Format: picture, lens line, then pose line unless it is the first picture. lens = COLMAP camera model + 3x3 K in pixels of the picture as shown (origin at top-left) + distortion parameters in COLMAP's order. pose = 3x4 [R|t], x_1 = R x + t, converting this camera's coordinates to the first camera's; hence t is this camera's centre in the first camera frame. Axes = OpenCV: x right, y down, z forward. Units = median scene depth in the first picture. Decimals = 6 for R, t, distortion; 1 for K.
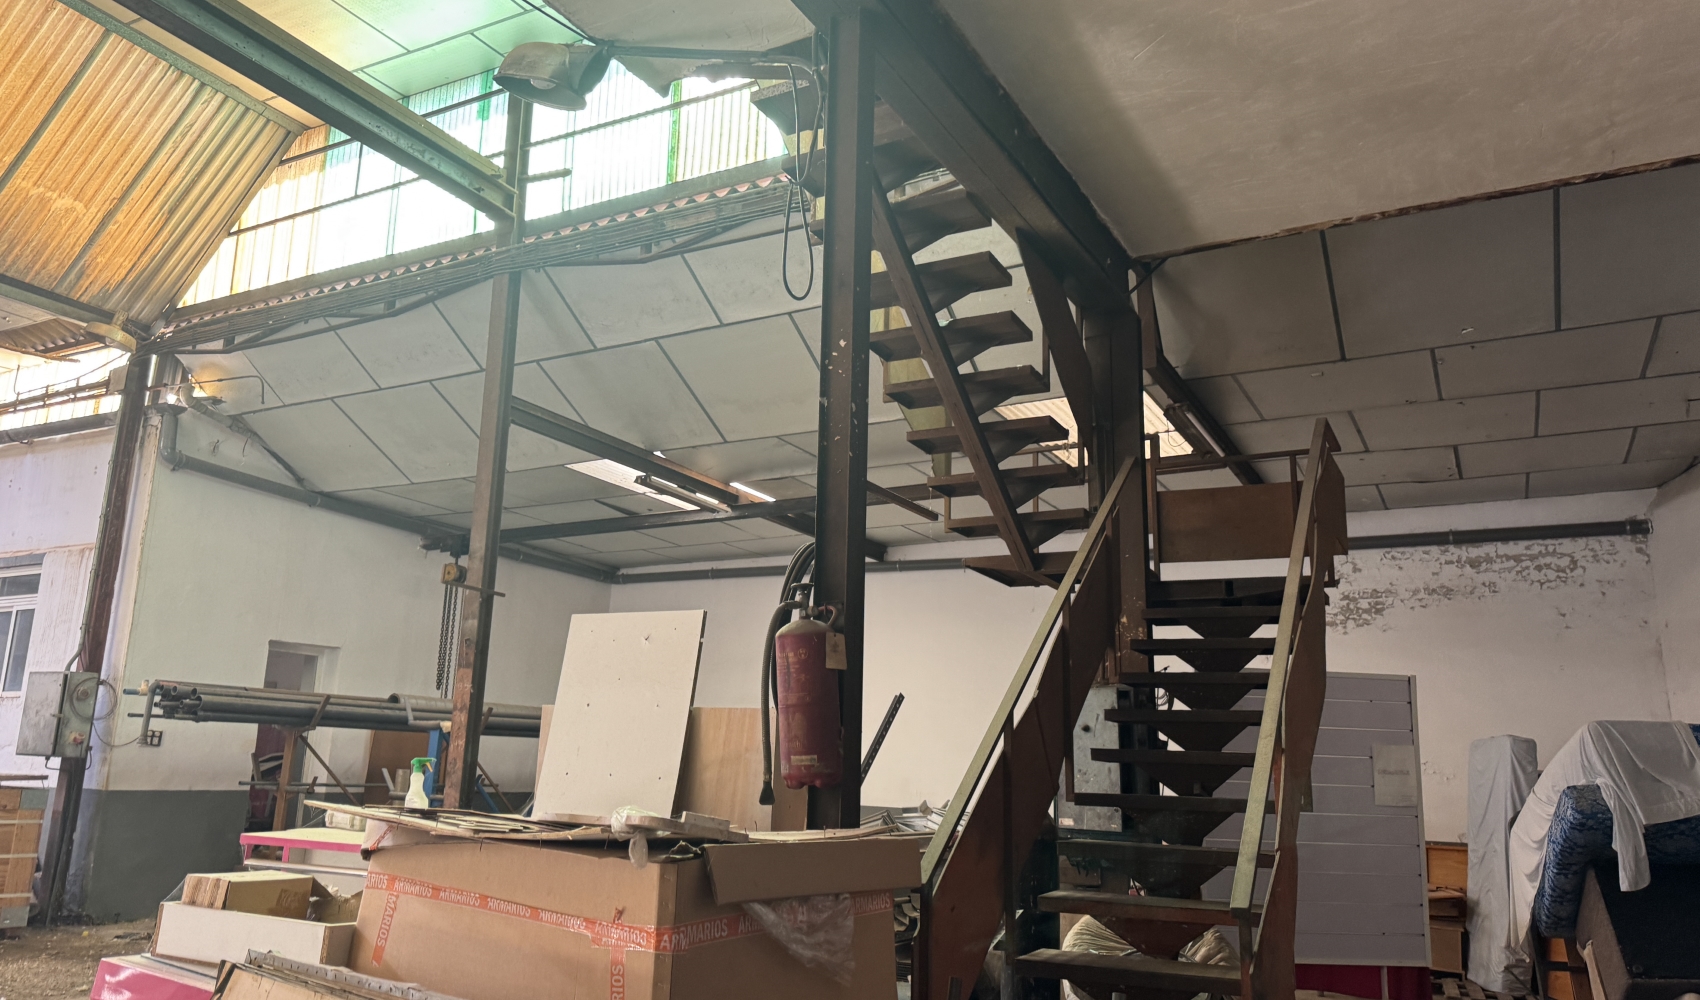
lens RADIAL K [[1194.5, 0, 822.7], [0, 1194.5, 505.4], [0, 0, 1]] dist [0.054934, -0.056137]
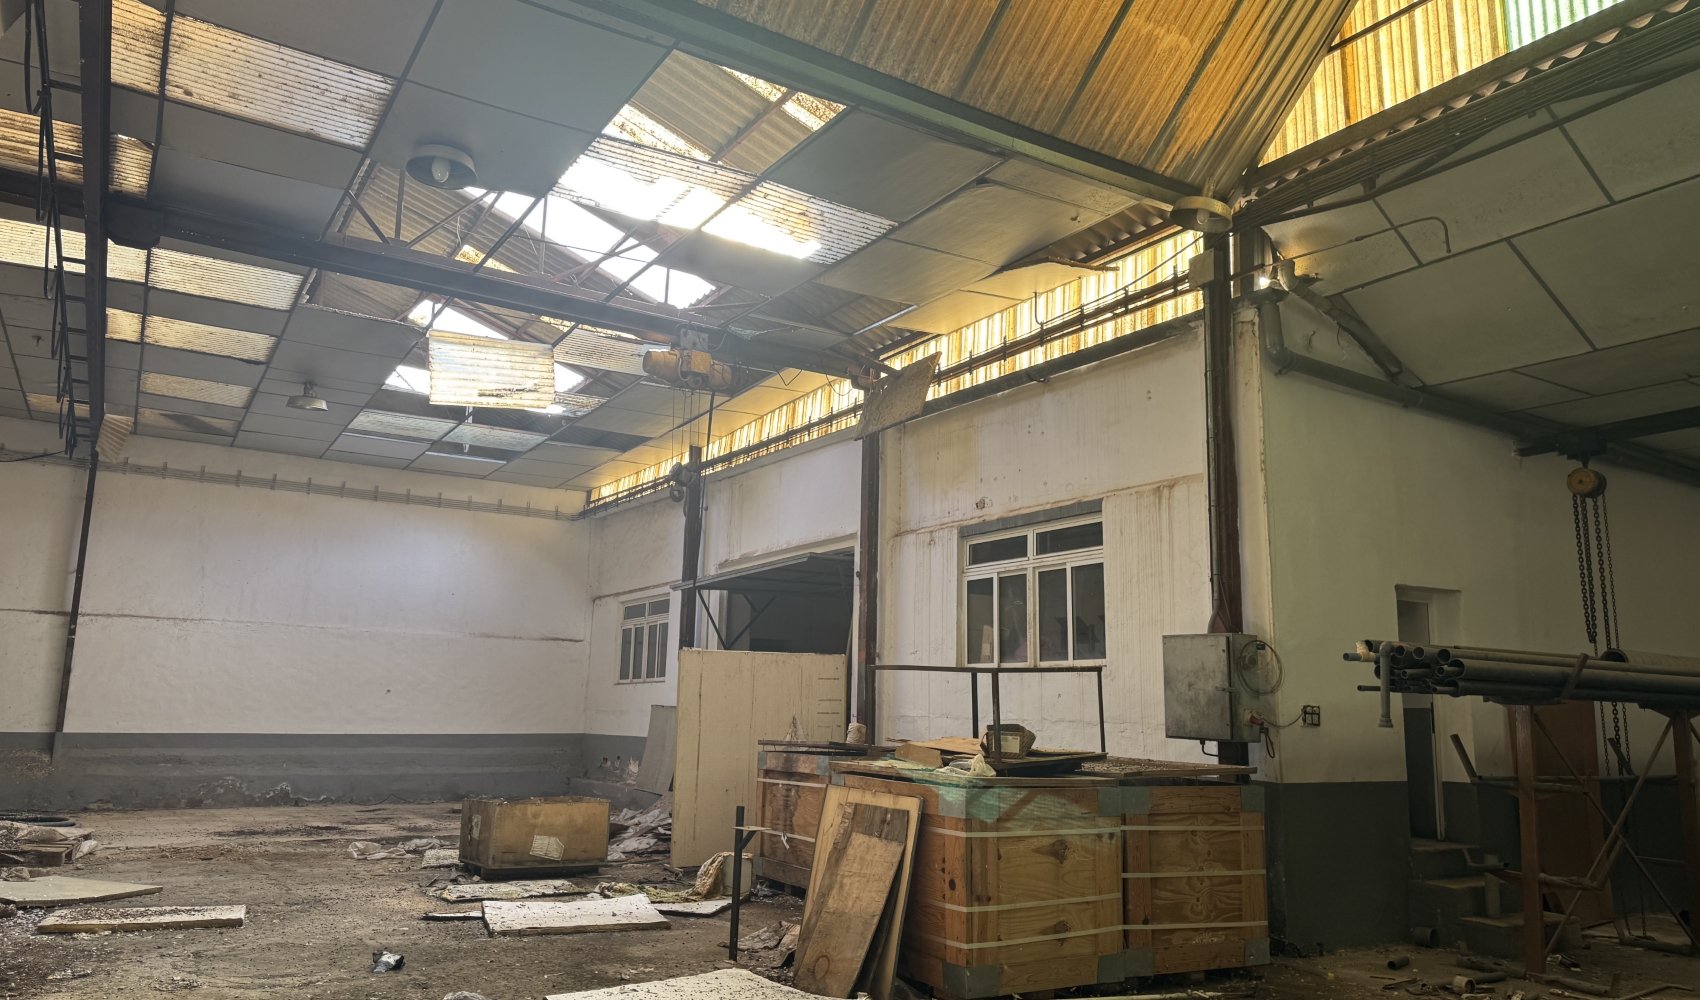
lens RADIAL K [[1175.2, 0, 831.9], [0, 1175.2, 498.0], [0, 0, 1]] dist [0.062524, -0.095969]
pose [[0.868159, -0.096749, -0.486764, -0.436700], [0.110169, 0.993912, -0.001059, 0.020148], [0.483903, -0.052707, 0.873533, 0.191949]]
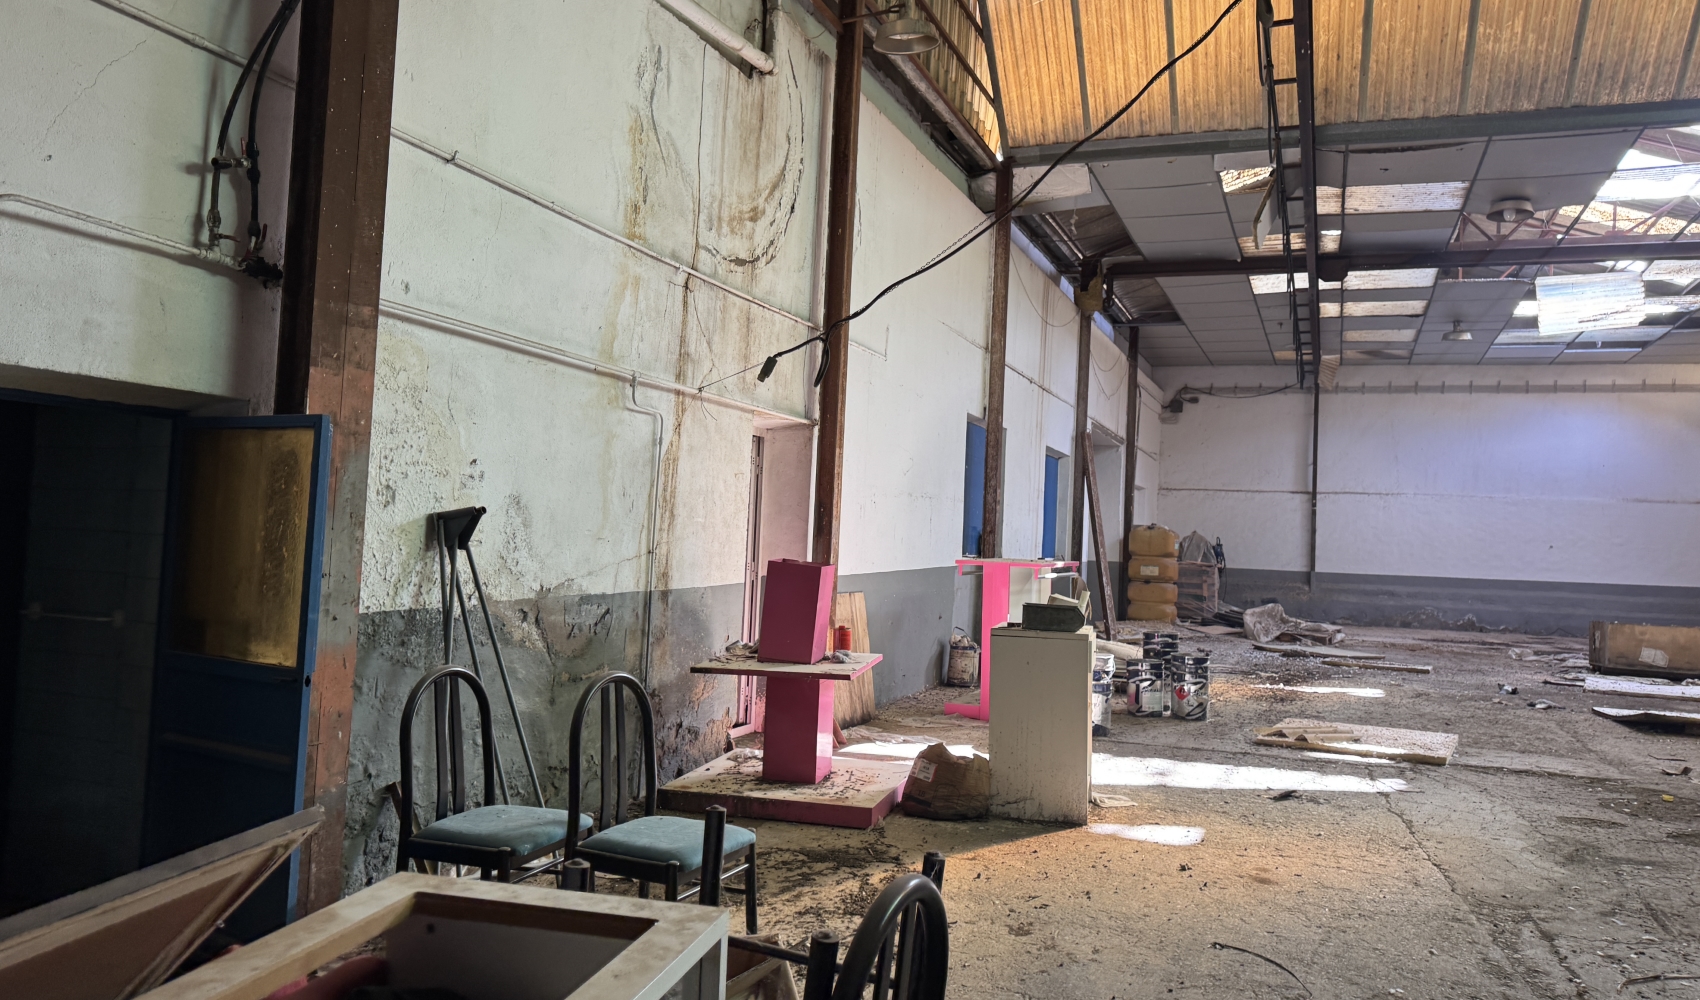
lens RADIAL K [[1188.7, 0, 855.6], [0, 1188.7, 499.0], [0, 0, 1]] dist [0.001261, -0.006030]
pose [[0.127800, -0.056586, -0.990184, 0.067362], [0.181149, 0.982909, -0.032790, -0.012070], [0.975116, -0.175181, 0.135866, -0.103750]]
